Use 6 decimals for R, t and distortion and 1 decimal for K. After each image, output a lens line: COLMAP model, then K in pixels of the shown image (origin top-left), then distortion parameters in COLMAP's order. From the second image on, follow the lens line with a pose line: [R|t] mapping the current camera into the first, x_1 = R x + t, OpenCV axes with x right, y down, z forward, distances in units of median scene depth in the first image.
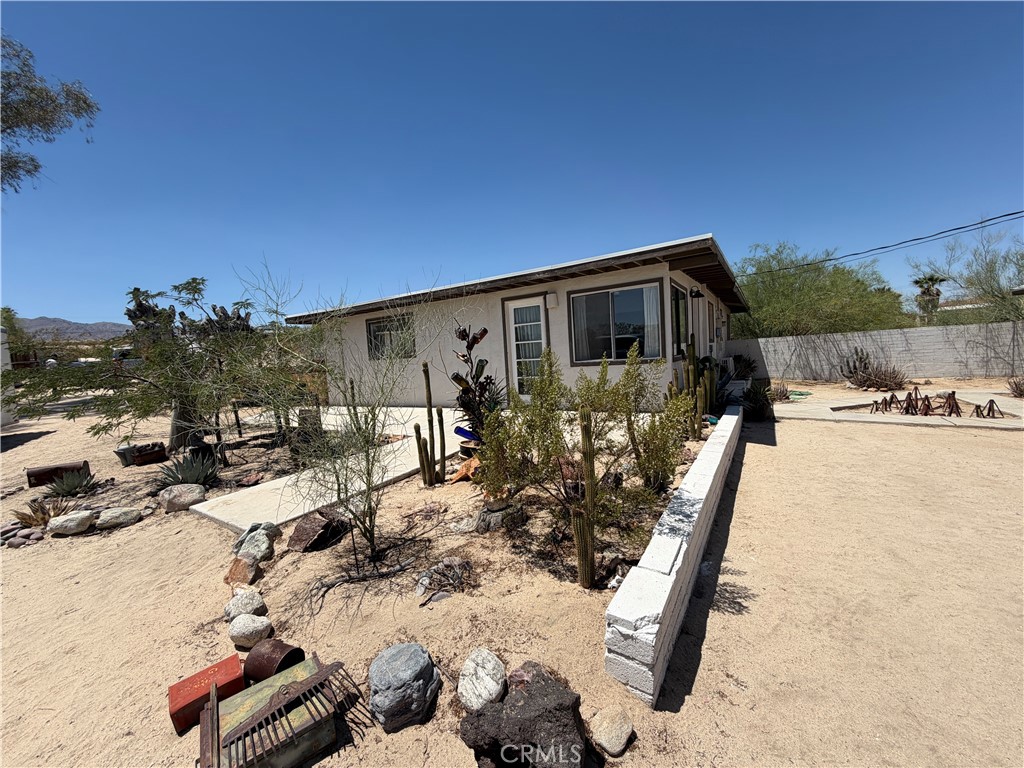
lens RADIAL K [[407.8, 0, 511.3], [0, 407.8, 379.0], [0, 0, 1]] dist [0.001931, 0.000334]
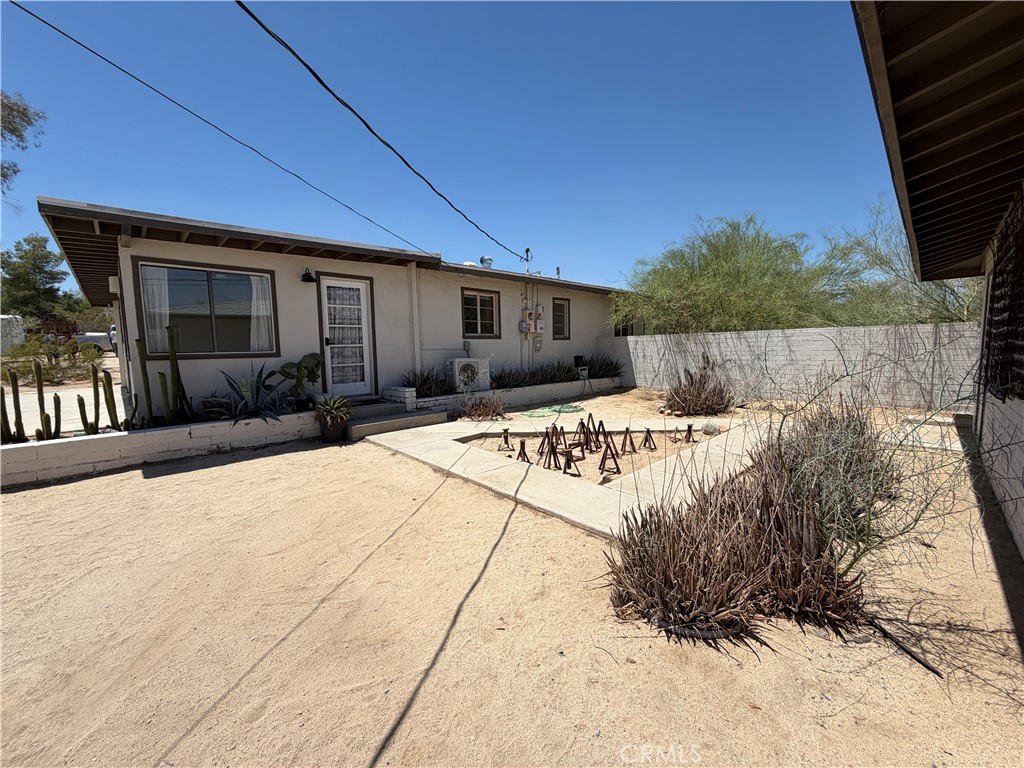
lens RADIAL K [[407.8, 0, 512.5], [0, 407.8, 384.3], [0, 0, 1]] dist [0.001931, 0.000334]
pose [[0.963316, 0.075400, -0.257561, 0.670110], [-0.069289, 0.997059, 0.032734, -0.019408], [0.259272, -0.013687, 0.965707, 0.194124]]
